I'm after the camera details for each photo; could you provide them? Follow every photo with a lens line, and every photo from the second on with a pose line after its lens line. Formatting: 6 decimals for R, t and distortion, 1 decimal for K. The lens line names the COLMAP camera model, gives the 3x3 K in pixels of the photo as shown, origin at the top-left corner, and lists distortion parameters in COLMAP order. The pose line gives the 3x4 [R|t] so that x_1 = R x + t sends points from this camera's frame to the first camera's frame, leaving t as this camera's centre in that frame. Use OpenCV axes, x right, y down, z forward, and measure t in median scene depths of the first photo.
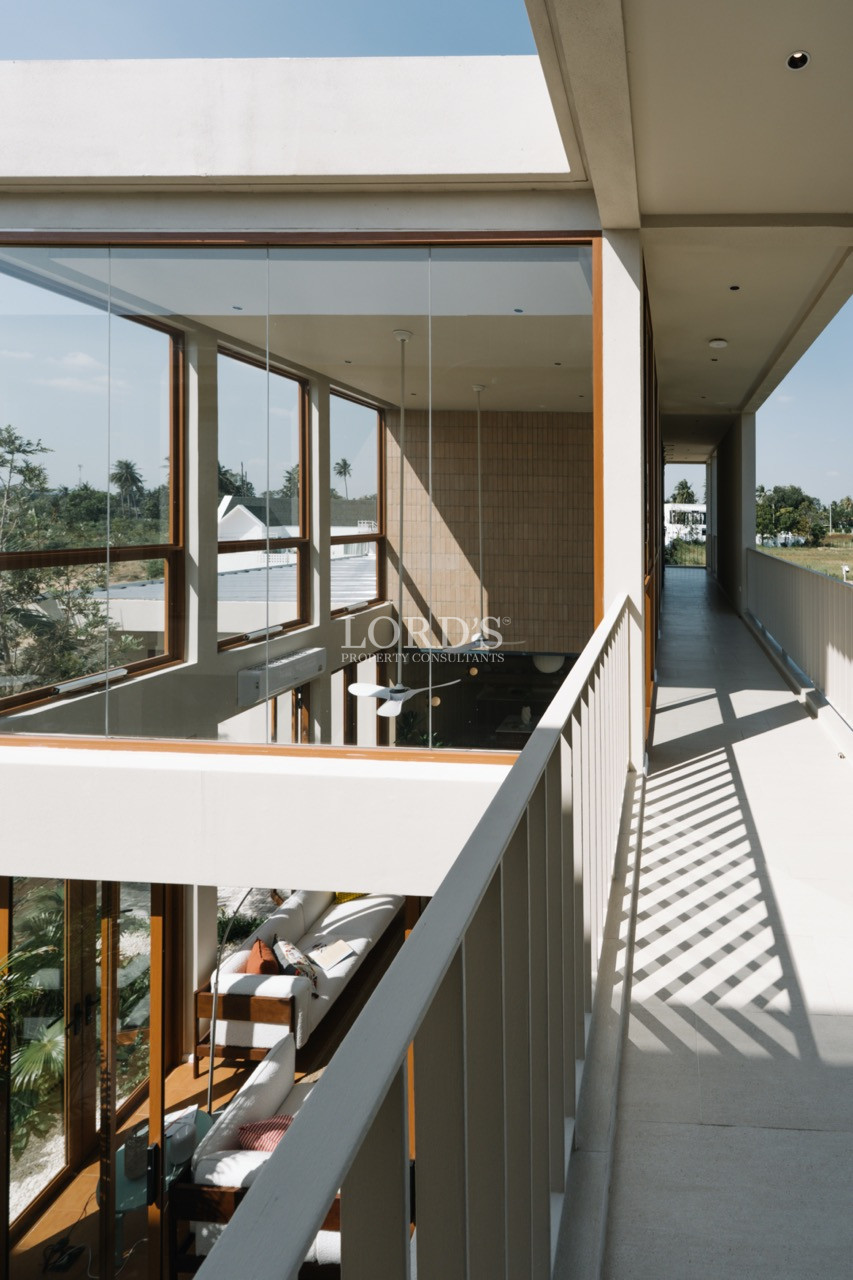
lens RADIAL K [[1470.8, 0, 426.5], [0, 1470.8, 640.0], [0, 0, 1]] dist [0.023385, 0.064874]
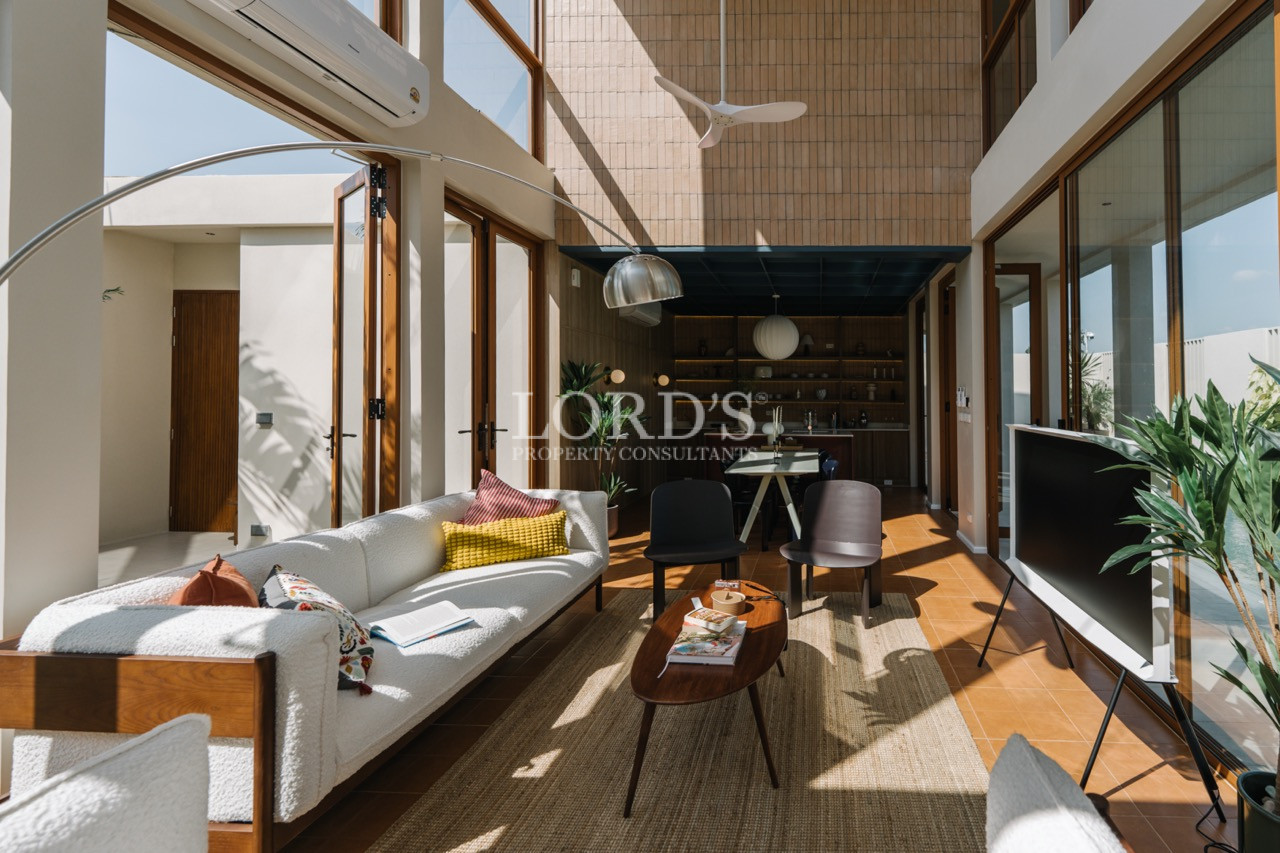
lens RADIAL K [[1470.8, 0, 645.0], [0, 1470.8, 445.7], [0, 0, 1]] dist [0.023385, 0.064874]
pose [[0.998746, 0.003436, 0.049949, -0.015982], [-0.000634, 0.998430, -0.056005, 0.125783], [-0.050063, 0.055903, 0.997180, 0.398326]]
